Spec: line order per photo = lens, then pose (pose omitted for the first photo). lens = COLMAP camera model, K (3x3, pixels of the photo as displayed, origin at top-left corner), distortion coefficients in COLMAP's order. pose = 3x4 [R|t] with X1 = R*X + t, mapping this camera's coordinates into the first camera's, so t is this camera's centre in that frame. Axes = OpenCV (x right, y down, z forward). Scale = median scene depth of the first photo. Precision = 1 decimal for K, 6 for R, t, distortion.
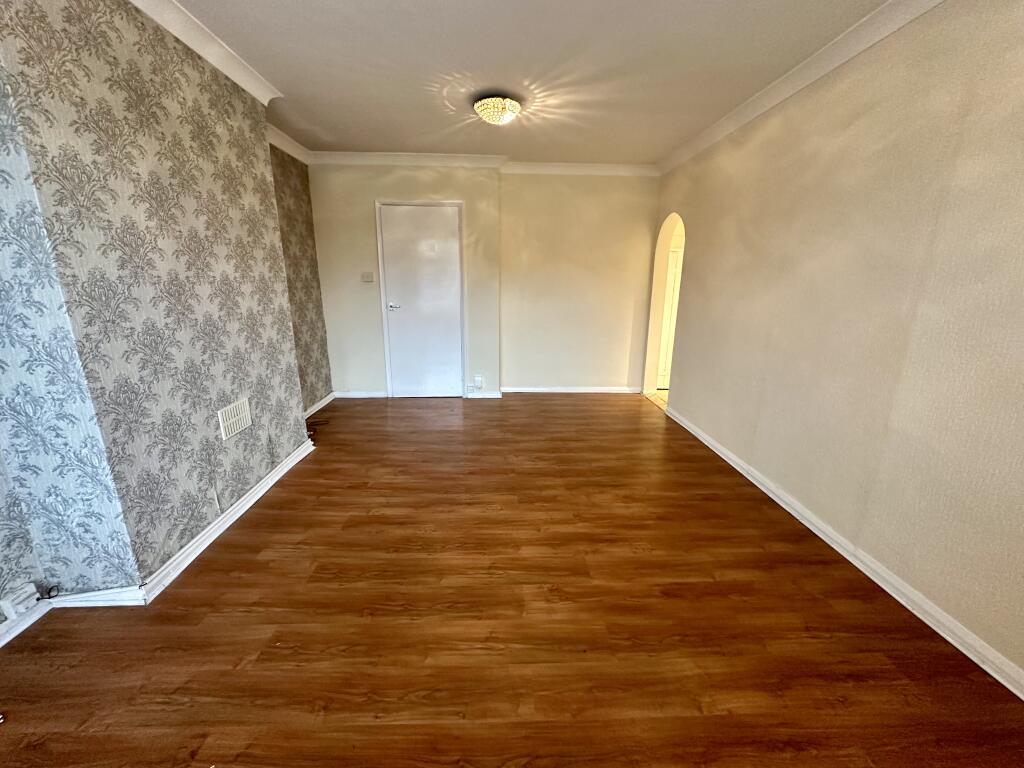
lens RADIAL K [[408.2, 0, 510.6], [0, 408.2, 384.5], [0, 0, 1]] dist [-0.001397, 0.000476]
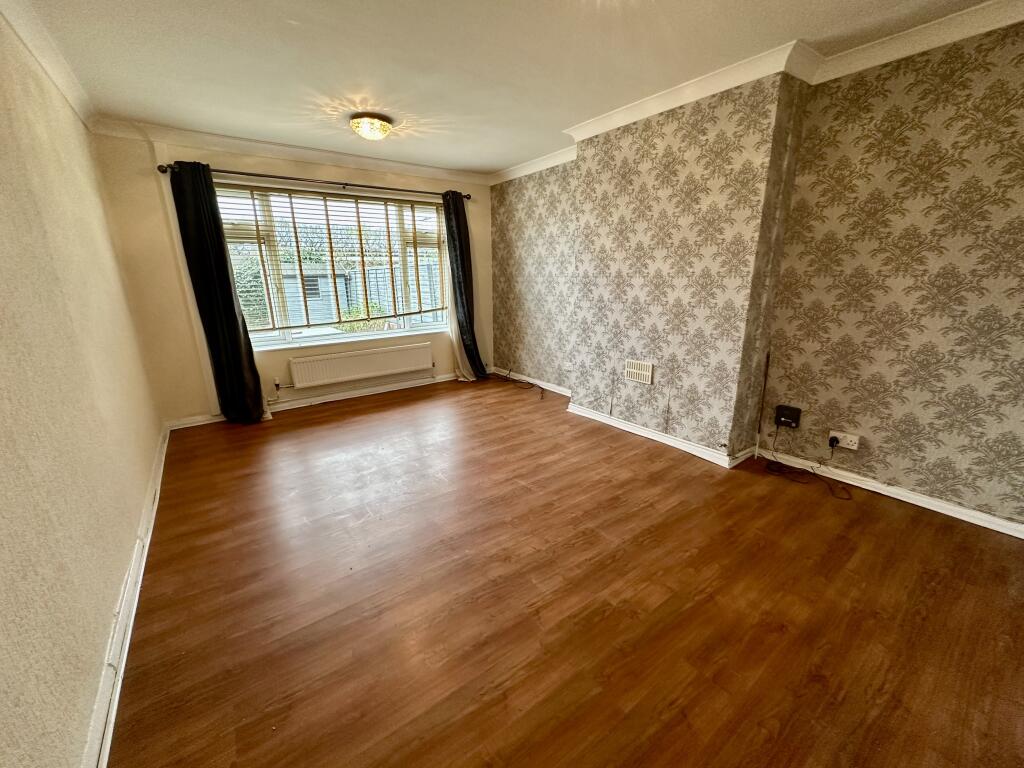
lens RADIAL K [[408.2, 0, 511.7], [0, 408.2, 384.0], [0, 0, 1]] dist [-0.001397, 0.000476]
pose [[-0.820135, 0.151438, -0.551765, 0.537571], [-0.137314, 0.884063, 0.446742, -0.500099], [0.555449, 0.442153, -0.704256, 1.942184]]
